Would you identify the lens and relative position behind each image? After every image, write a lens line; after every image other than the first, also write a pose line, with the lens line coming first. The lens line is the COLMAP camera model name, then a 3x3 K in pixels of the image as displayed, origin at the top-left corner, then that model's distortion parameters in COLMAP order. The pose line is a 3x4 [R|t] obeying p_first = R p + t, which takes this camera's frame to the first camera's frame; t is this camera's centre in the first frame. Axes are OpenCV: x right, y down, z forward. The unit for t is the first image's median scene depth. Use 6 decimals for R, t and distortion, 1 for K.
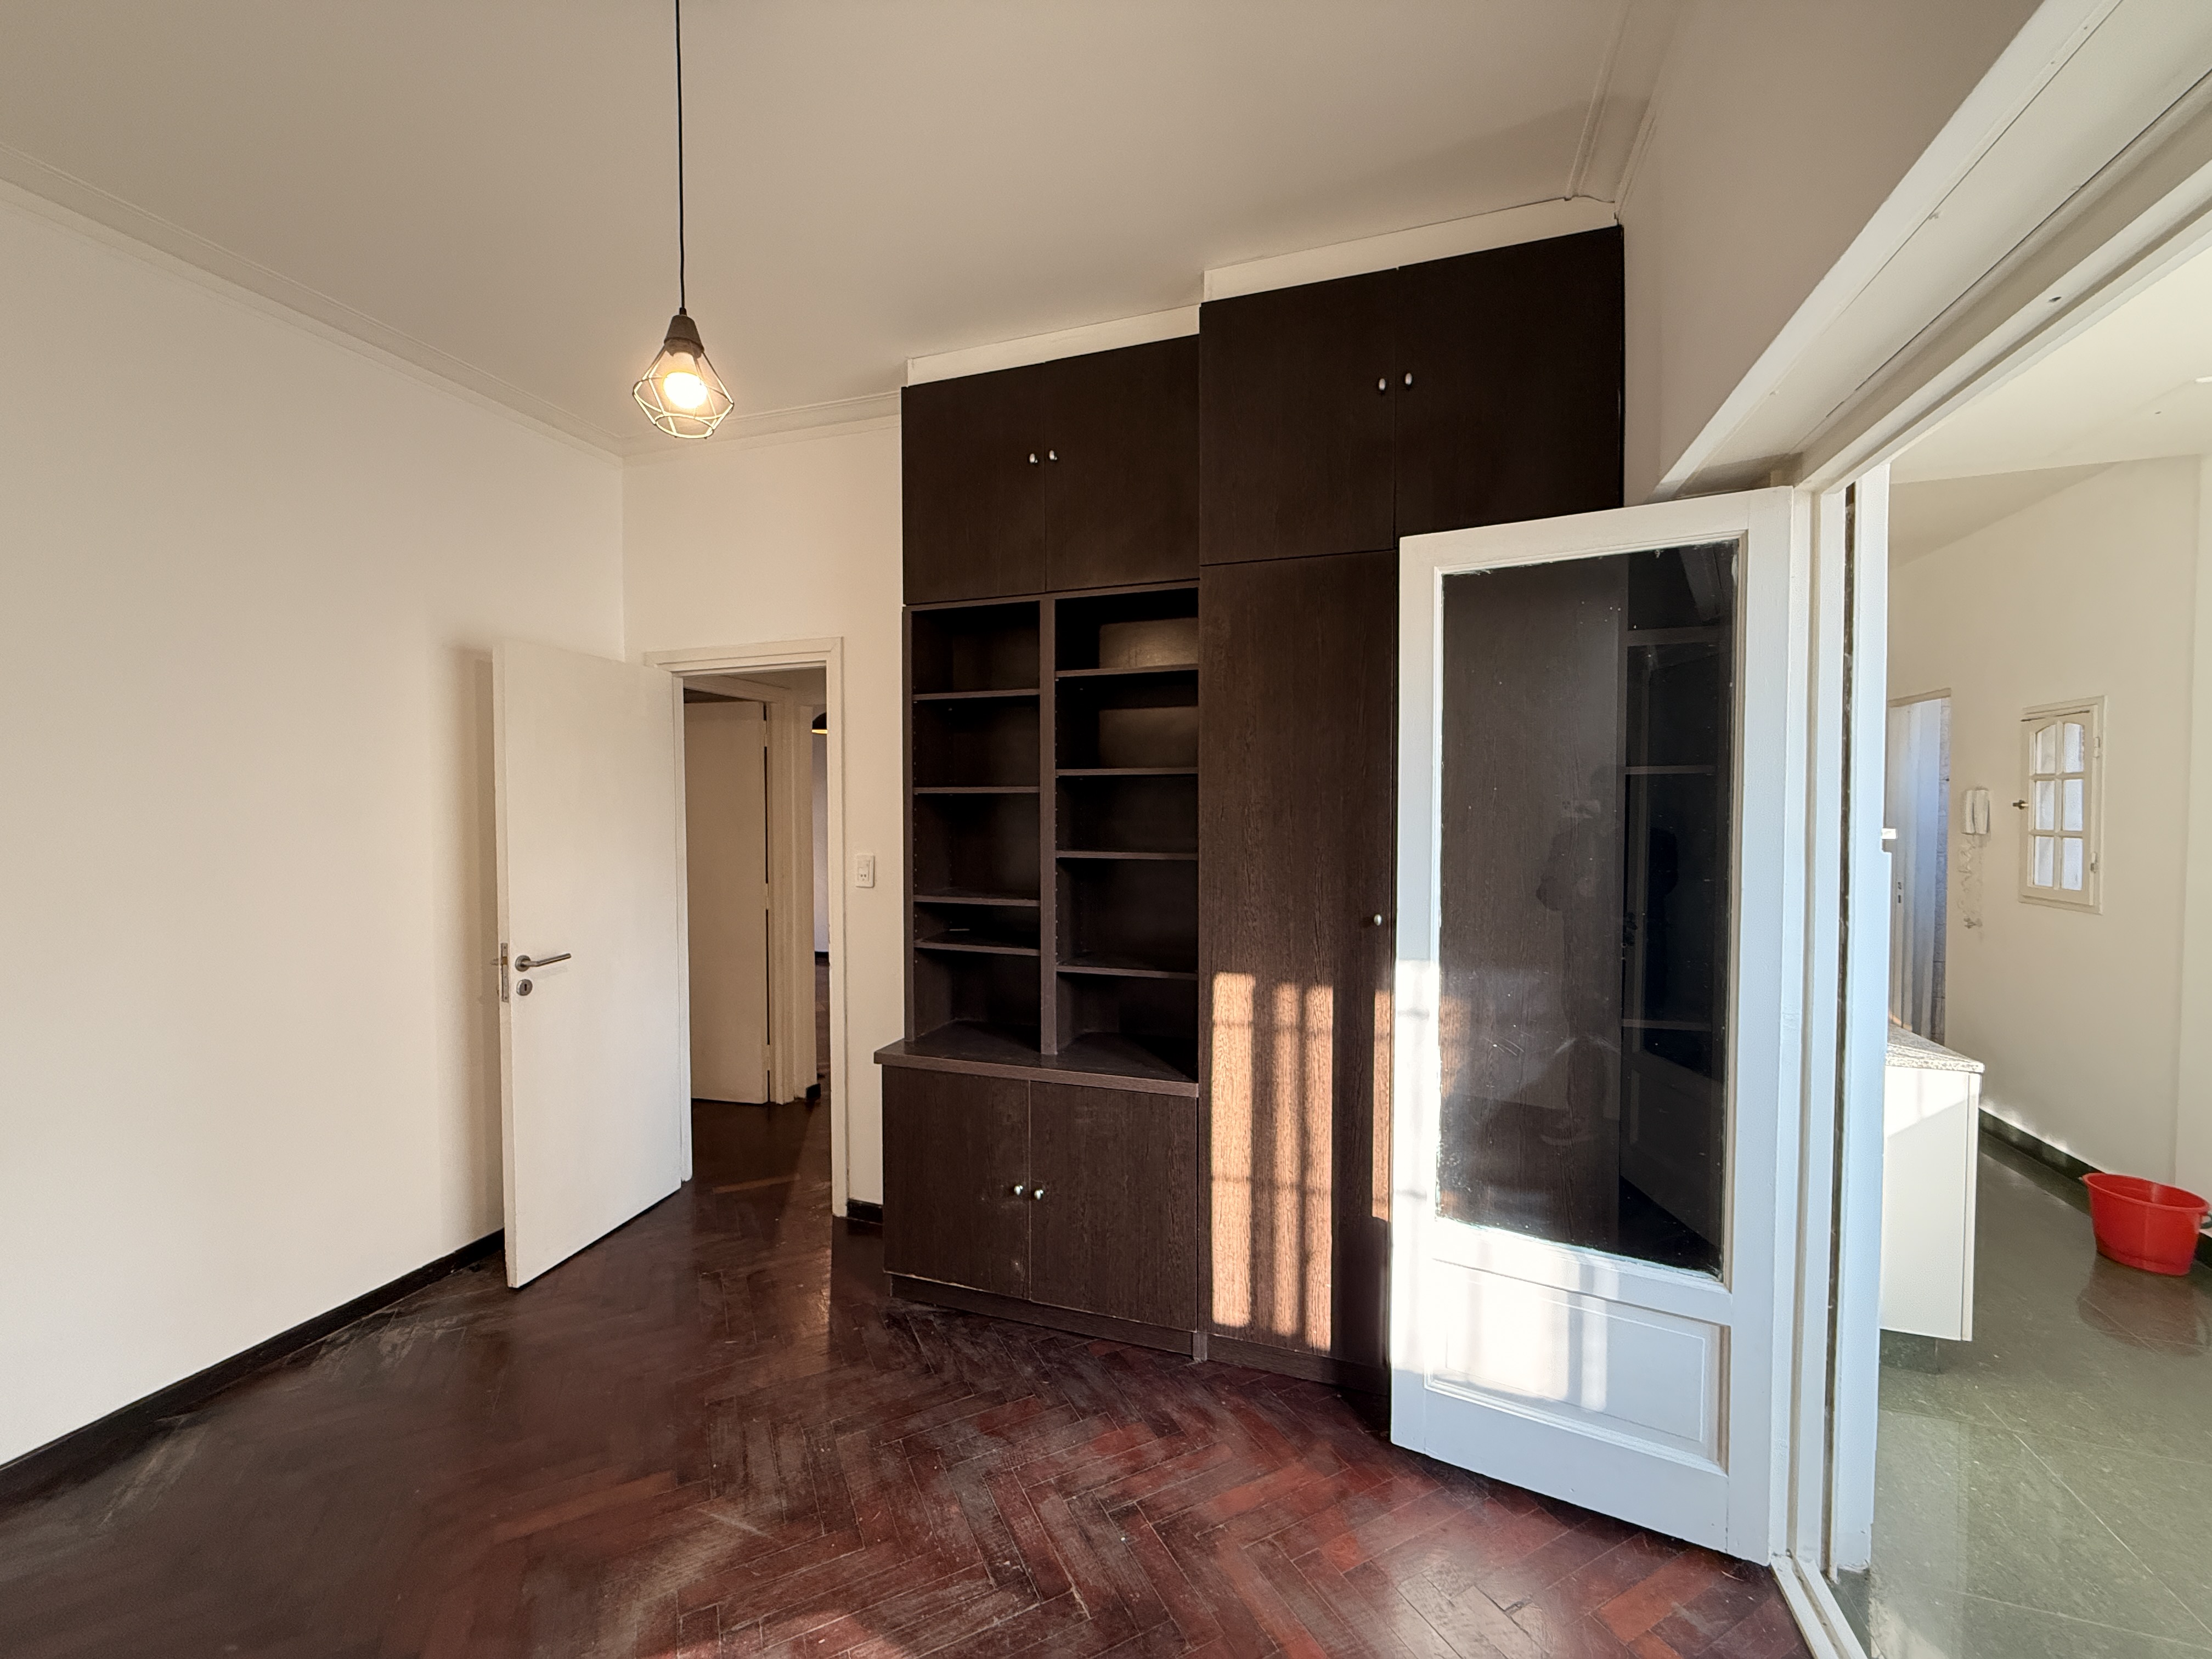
lens RADIAL K [[875.3, 0, 1099.8], [0, 875.3, 826.6], [0, 0, 1]] dist [0.000841, 0.000401]
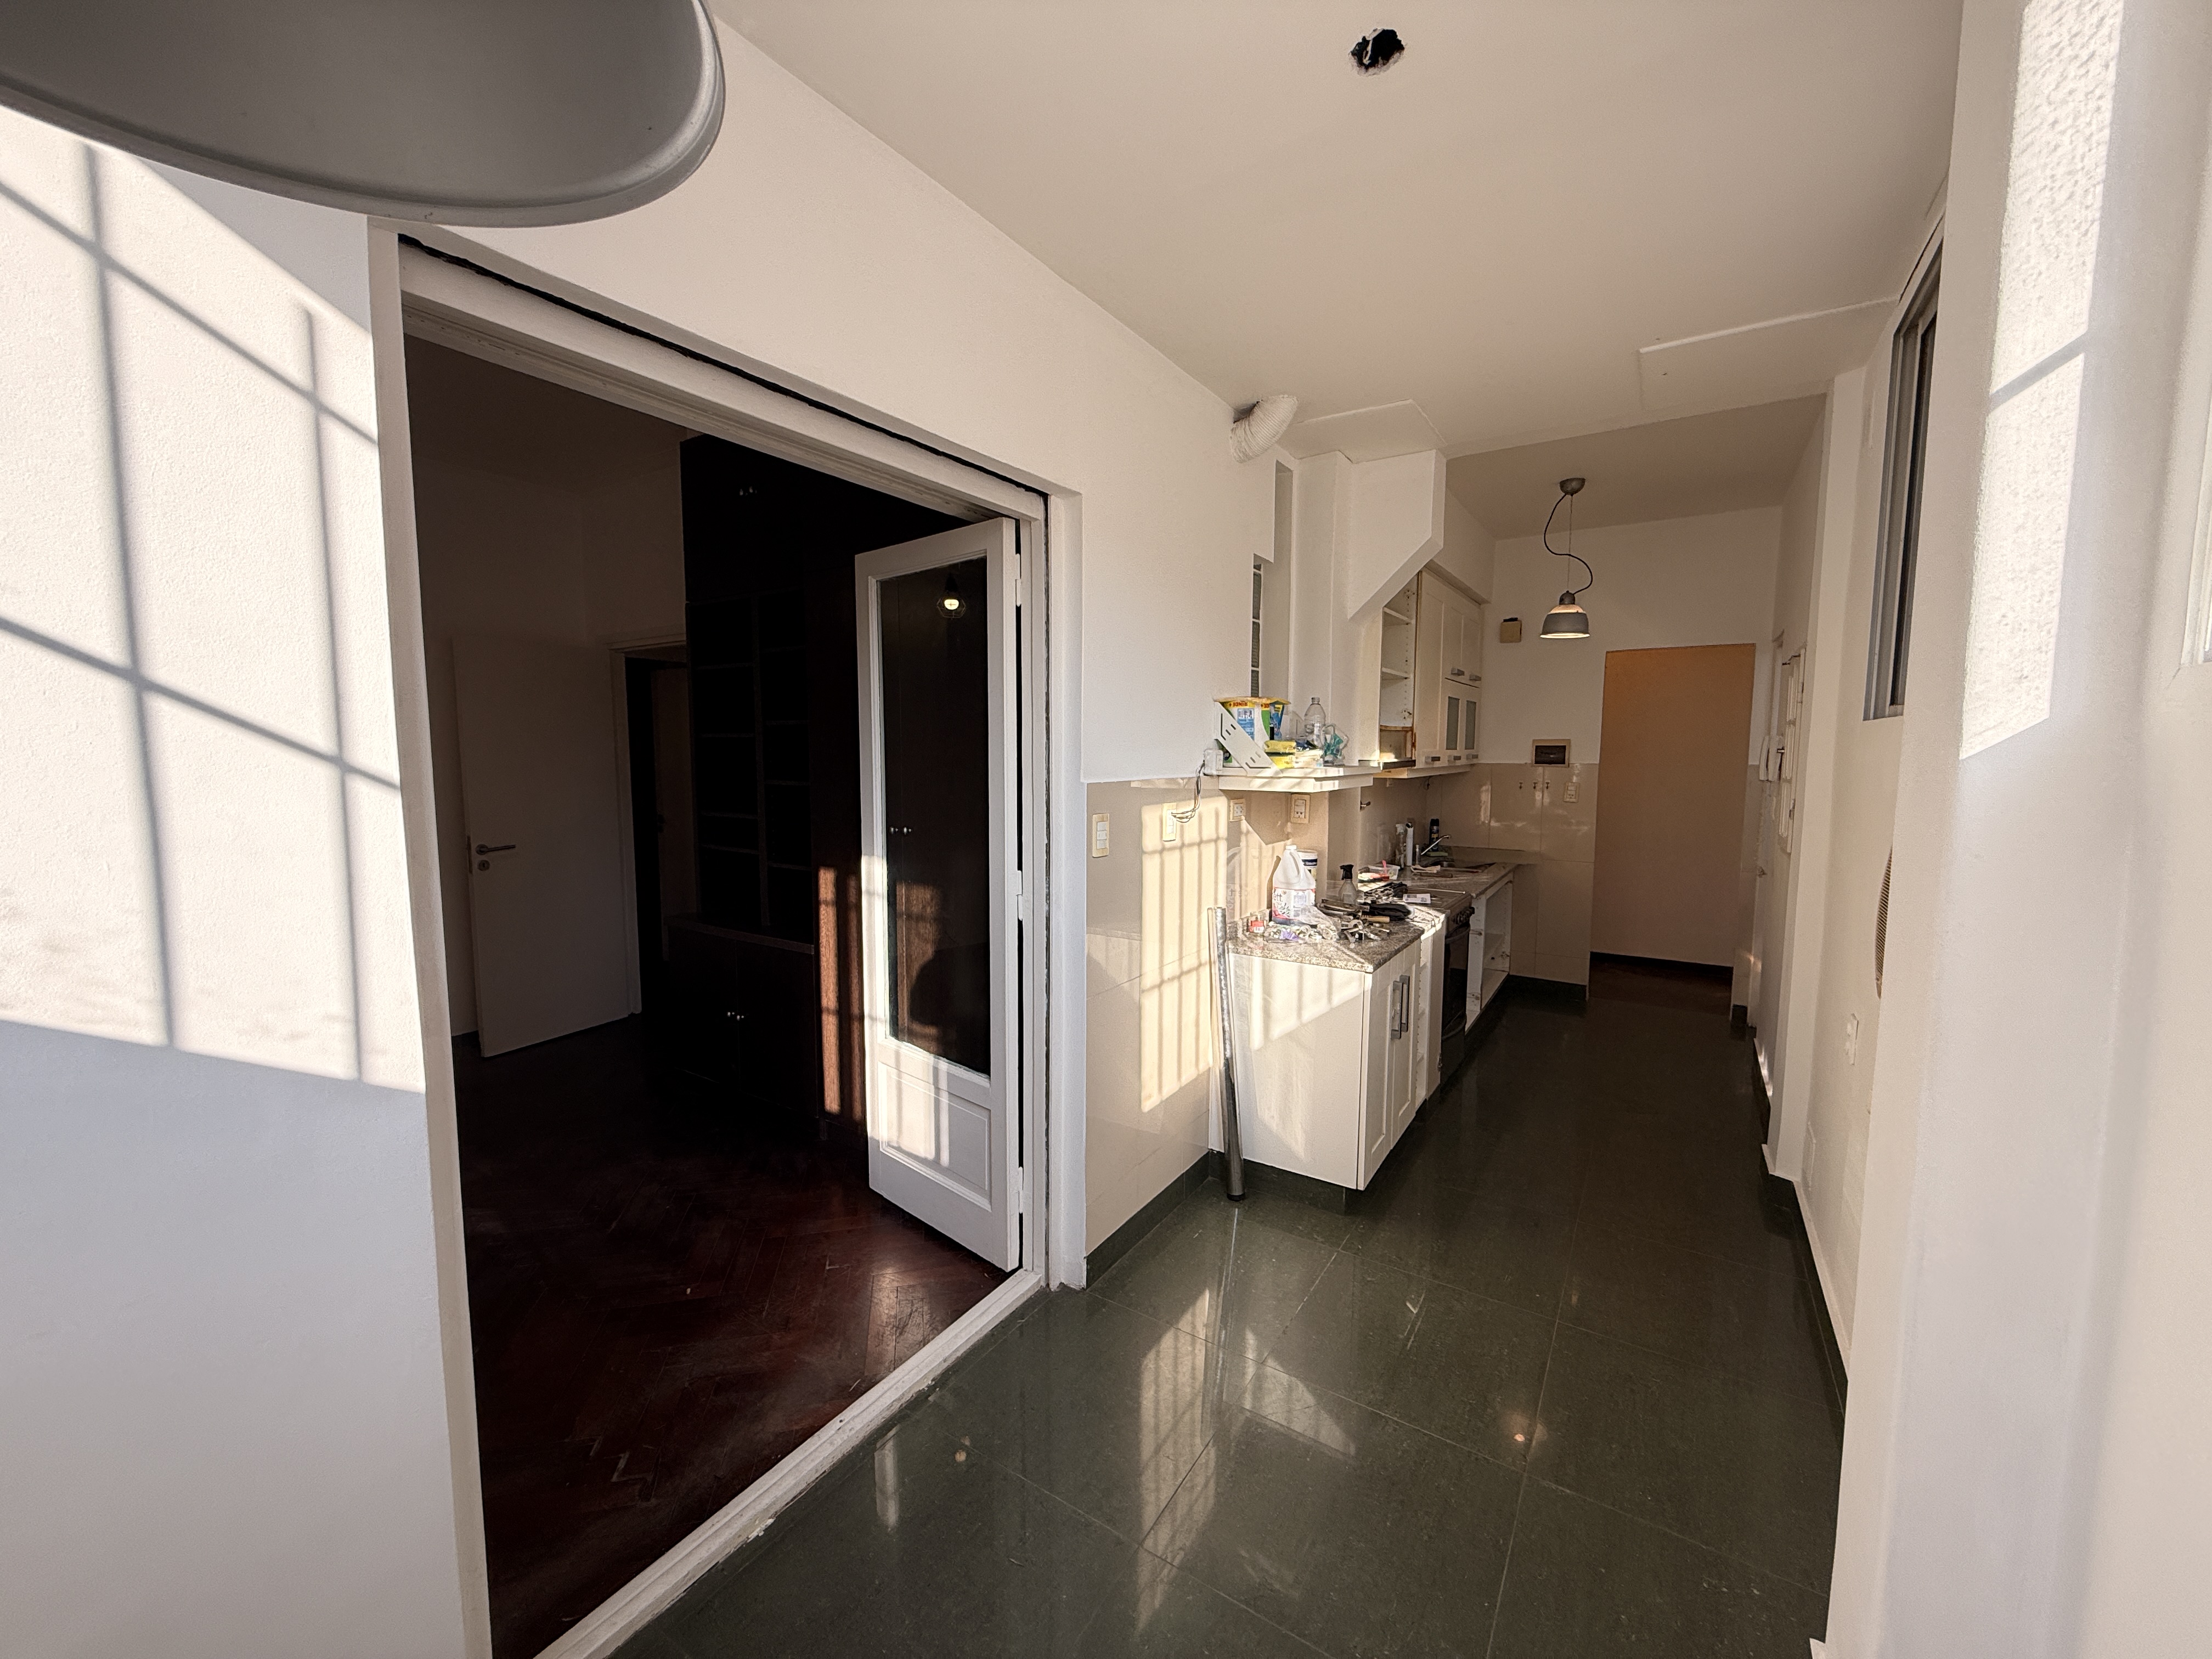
lens RADIAL K [[875.3, 0, 1099.8], [0, 875.3, 826.6], [0, 0, 1]] dist [0.000841, 0.000401]
pose [[0.967000, 0.026737, -0.253370, 1.021204], [-0.011197, 0.997977, 0.062576, 0.011555], [0.254531, -0.057674, 0.965343, -0.260642]]
